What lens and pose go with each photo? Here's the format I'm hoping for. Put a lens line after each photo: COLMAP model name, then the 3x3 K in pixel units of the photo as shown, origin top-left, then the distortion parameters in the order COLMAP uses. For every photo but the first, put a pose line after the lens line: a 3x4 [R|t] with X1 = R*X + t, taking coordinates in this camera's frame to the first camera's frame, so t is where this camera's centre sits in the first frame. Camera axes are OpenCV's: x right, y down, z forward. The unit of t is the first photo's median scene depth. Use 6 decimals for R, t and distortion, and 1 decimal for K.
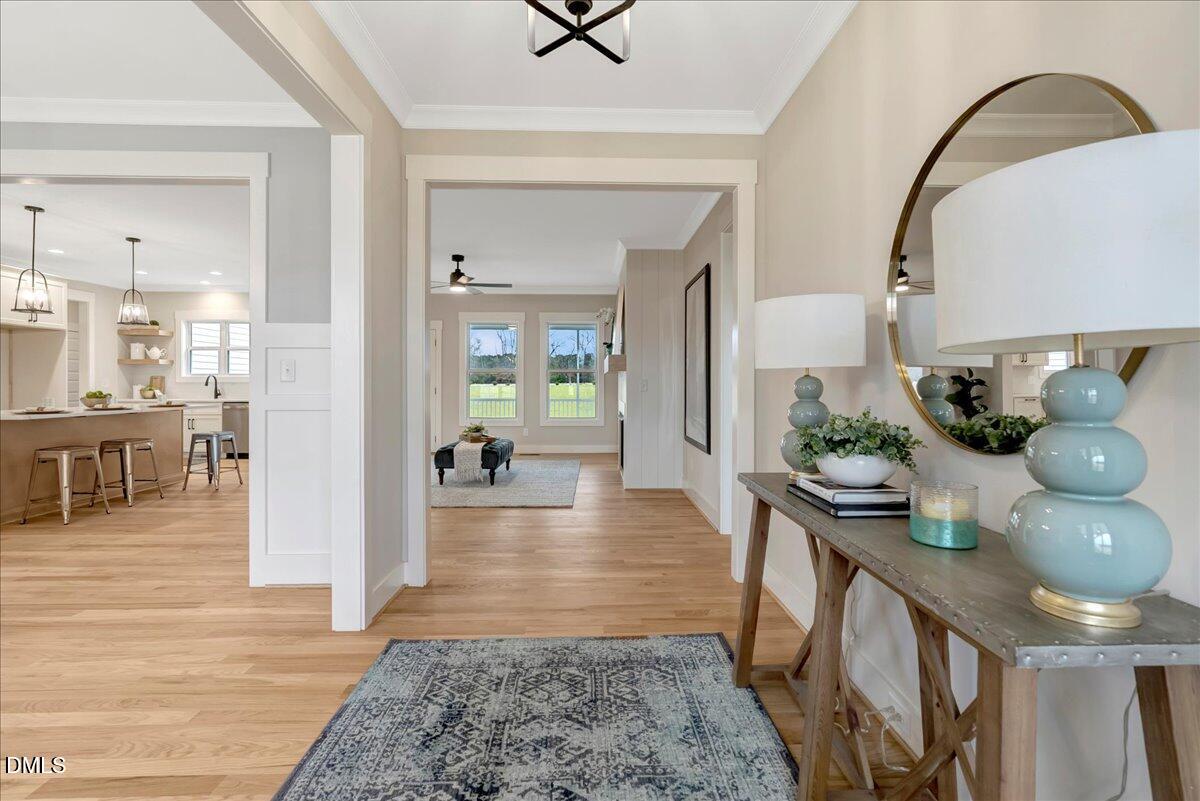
lens RADIAL K [[556.2, 0, 601.9], [0, 556.2, 381.7], [0, 0, 1]] dist [-0.000130, 0.000152]
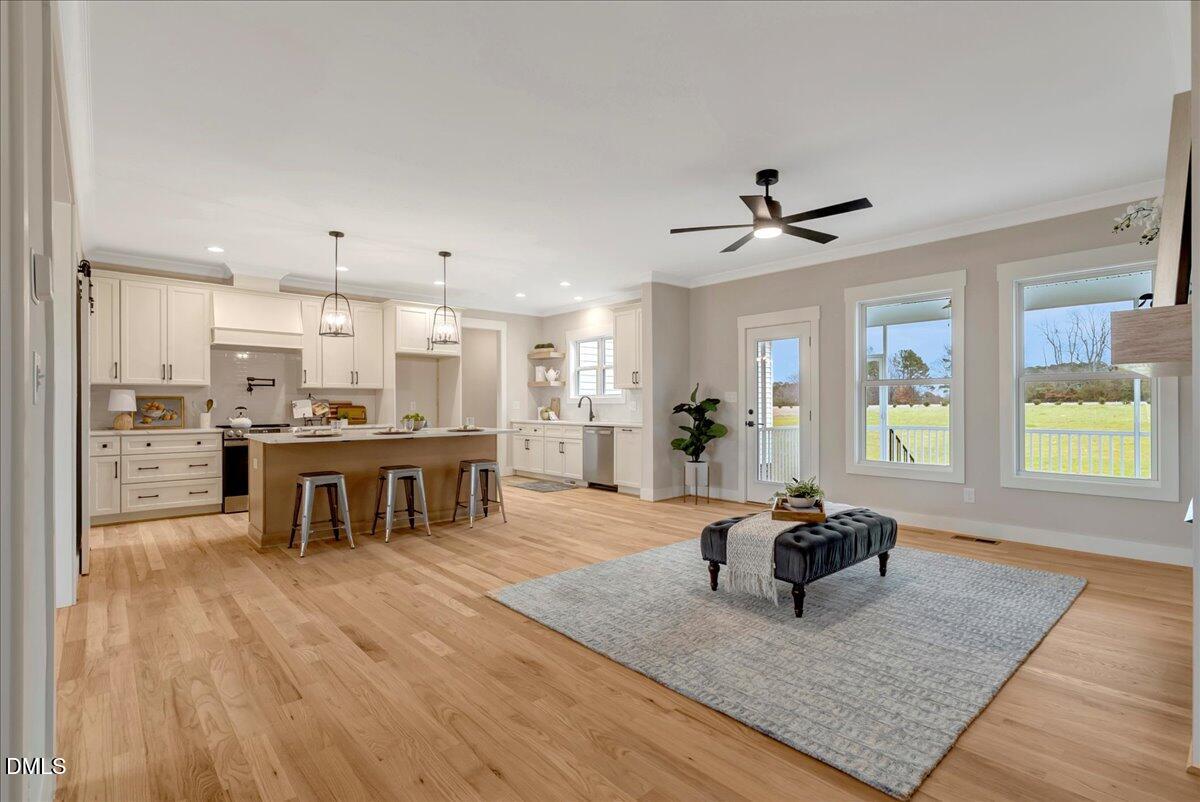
lens RADIAL K [[569.7, 0, 600.0], [0, 569.7, 401.0], [0, 0, 1]] dist [-0.028183, 0.000117]
pose [[0.652400, -0.008825, -0.757824, 0.041471], [0.006003, 0.999961, -0.006476, 0.002806], [0.757851, -0.000324, 0.652427, 0.391919]]
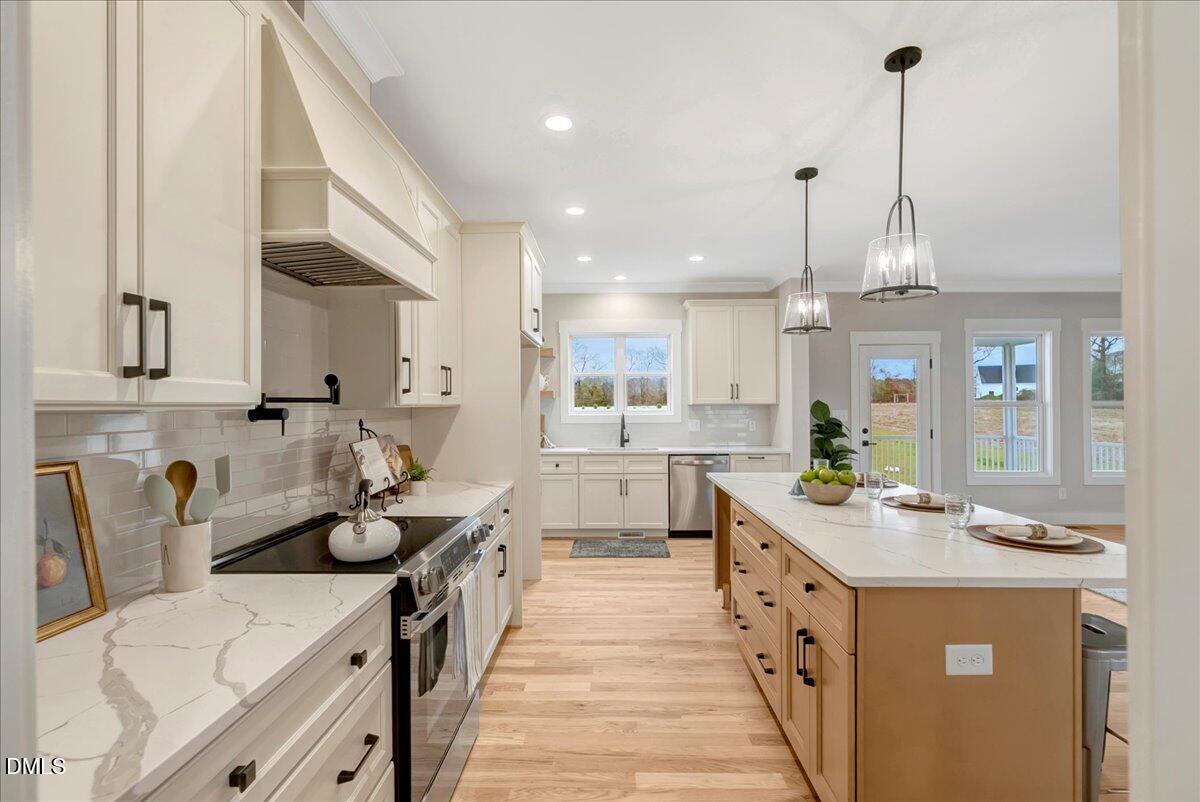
lens RADIAL K [[547.7, 0, 600.0], [0, 547.7, 401.0], [0, 0, 1]] dist [-0.000073, -0.000004]
pose [[0.999592, -0.007310, -0.027601, -0.709601], [0.007182, 0.999963, -0.004734, -0.023873], [0.027635, 0.004534, 0.999608, 0.320698]]
